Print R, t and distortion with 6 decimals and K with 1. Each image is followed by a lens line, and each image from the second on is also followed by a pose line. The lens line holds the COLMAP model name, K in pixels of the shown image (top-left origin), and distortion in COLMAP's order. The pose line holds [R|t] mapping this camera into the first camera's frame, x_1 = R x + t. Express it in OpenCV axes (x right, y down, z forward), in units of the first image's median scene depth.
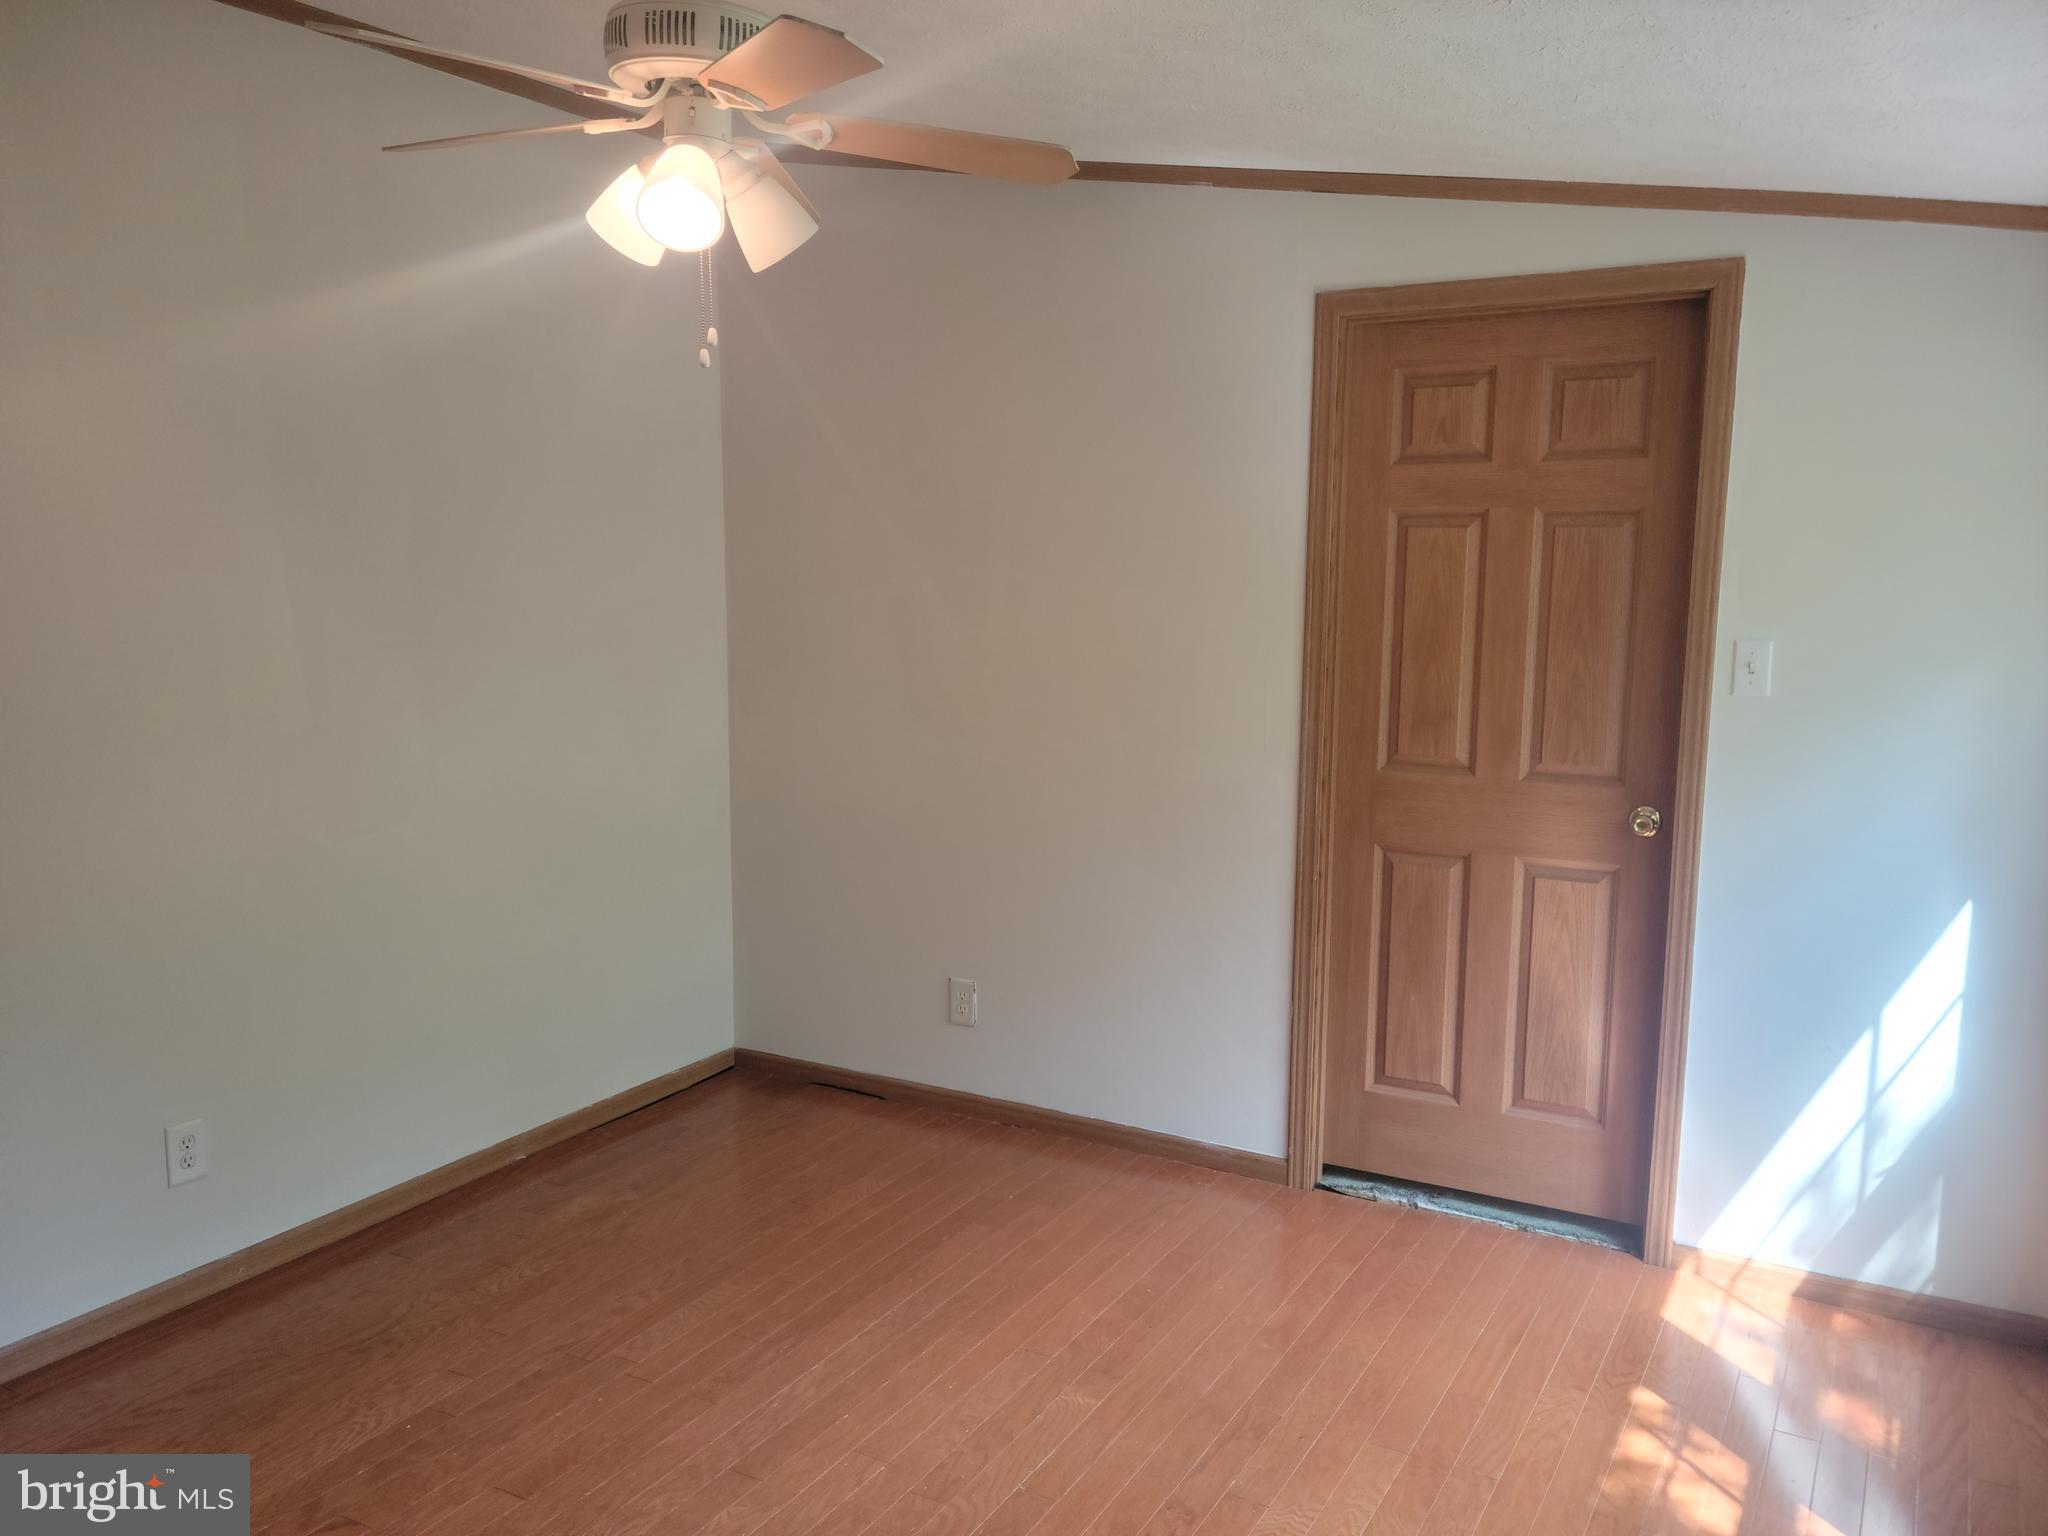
lens RADIAL K [[1626.3, 0, 1001.0], [0, 1626.3, 786.9], [0, 0, 1]] dist [0.098961, -0.102964]
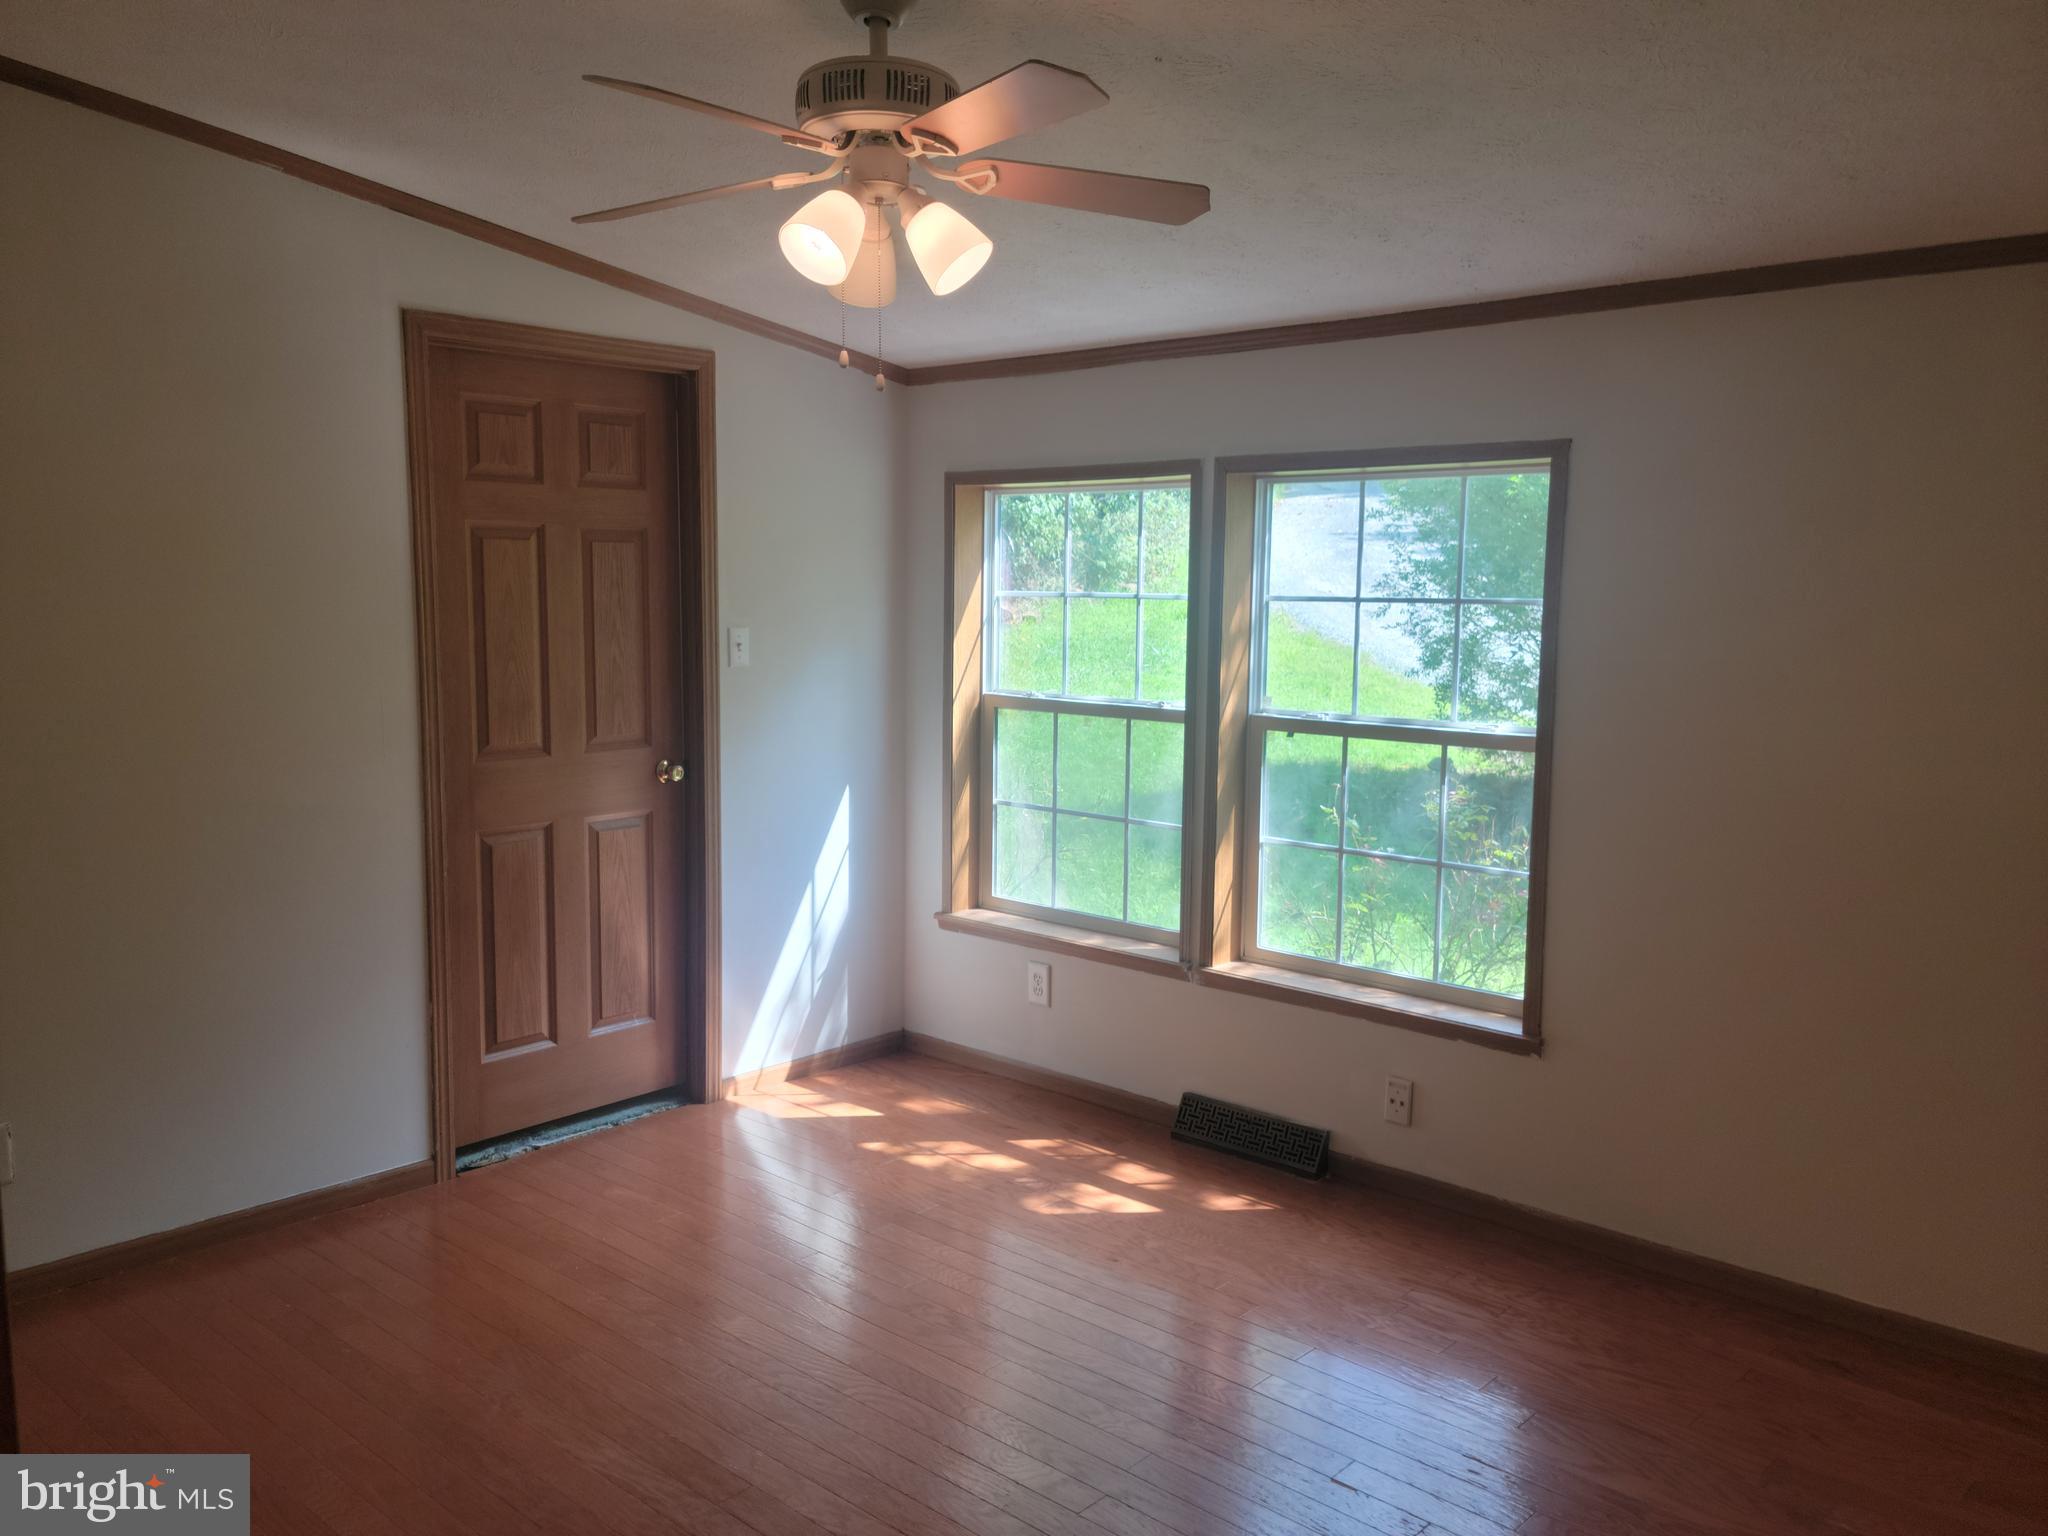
lens RADIAL K [[1626.3, 0, 1001.0], [0, 1626.3, 786.9], [0, 0, 1]] dist [0.098961, -0.102964]
pose [[0.229189, -0.128315, 0.964888, -0.783828], [0.141406, 0.985146, 0.097421, -0.054365], [-0.963056, 0.114113, 0.243929, 0.431232]]
